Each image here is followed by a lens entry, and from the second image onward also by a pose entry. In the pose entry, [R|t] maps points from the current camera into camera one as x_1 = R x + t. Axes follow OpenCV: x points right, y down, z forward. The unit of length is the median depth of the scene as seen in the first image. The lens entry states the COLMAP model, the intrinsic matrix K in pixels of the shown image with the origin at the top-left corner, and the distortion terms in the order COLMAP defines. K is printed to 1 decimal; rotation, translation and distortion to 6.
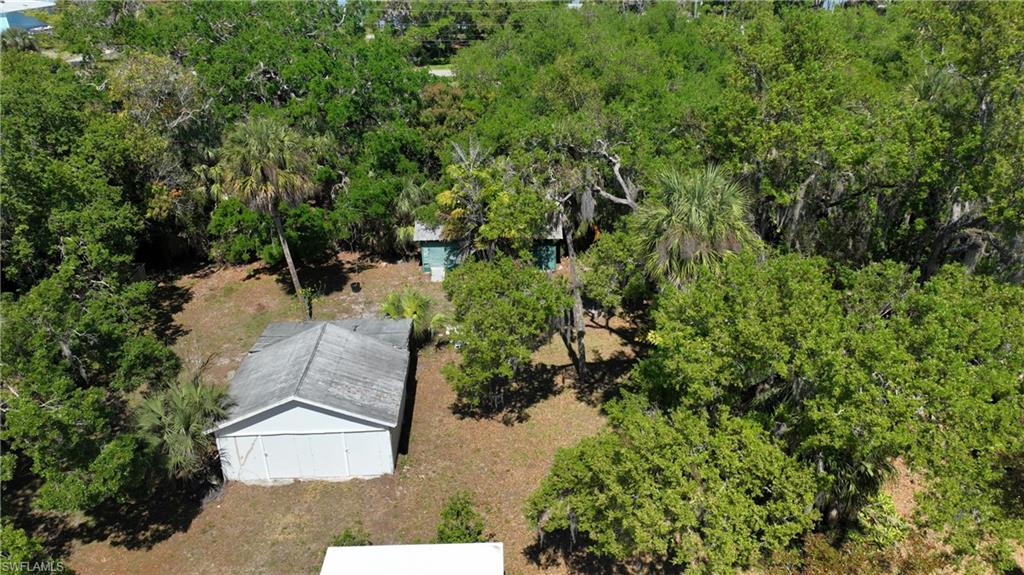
lens RADIAL K [[727.1, 0, 517.7], [0, 727.1, 291.0], [0, 0, 1]] dist [0.001864, 0.011739]
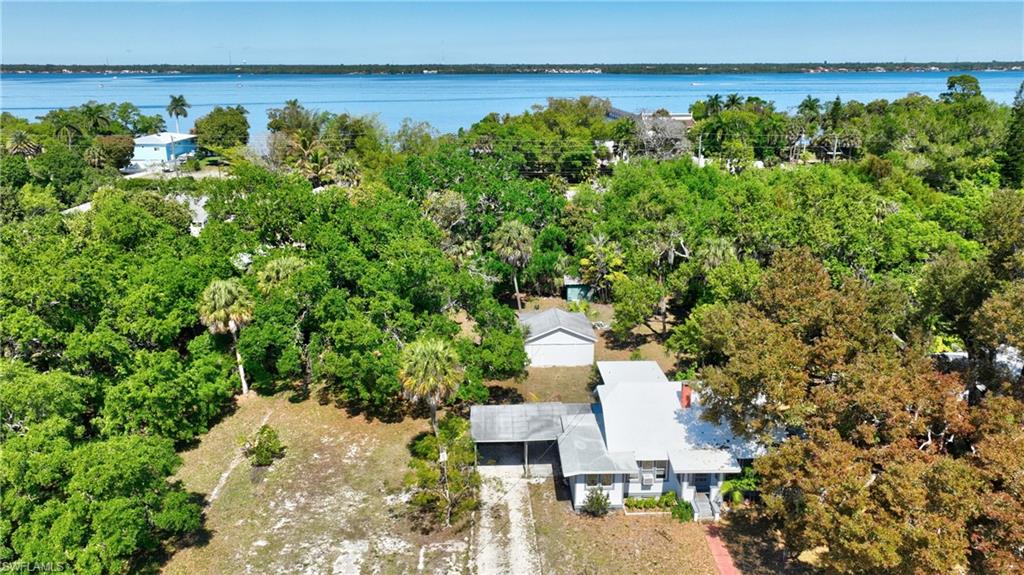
lens RADIAL K [[727.1, 0, 519.5], [0, 727.1, 289.0], [0, 0, 1]] dist [0.001864, 0.011739]
pose [[0.999925, 0.011432, 0.004341, -0.294312], [-0.010641, 0.988369, -0.151703, 0.256110], [-0.006025, 0.151645, 0.988417, -0.974959]]
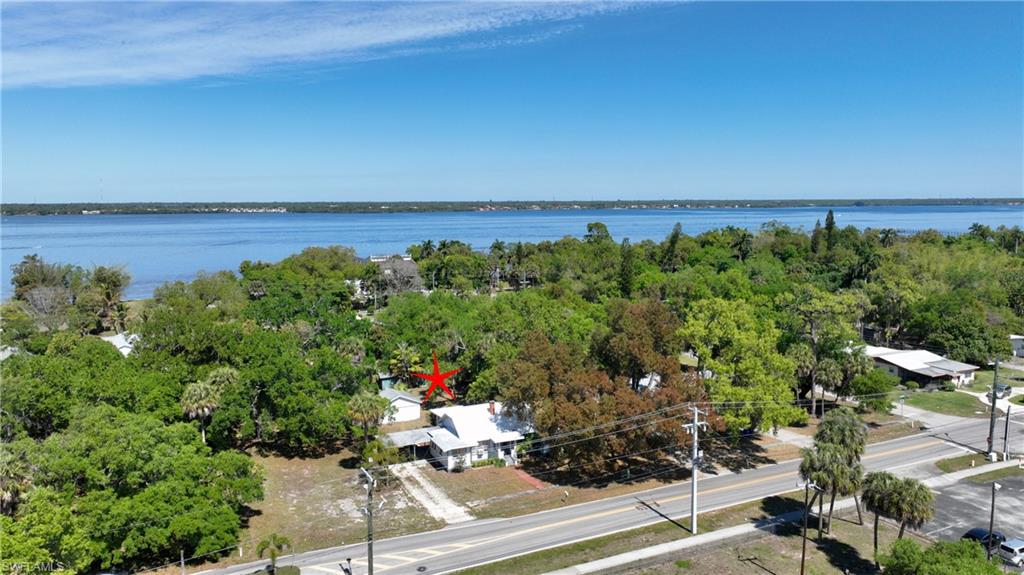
lens RADIAL K [[727.1, 0, 507.4], [0, 727.1, 288.0], [0, 0, 1]] dist [0.001864, 0.011739]
pose [[0.919101, -0.037176, 0.392264, -0.861875], [0.165038, 0.940324, -0.297579, 0.576986], [-0.357793, 0.338244, 0.870388, -1.944276]]
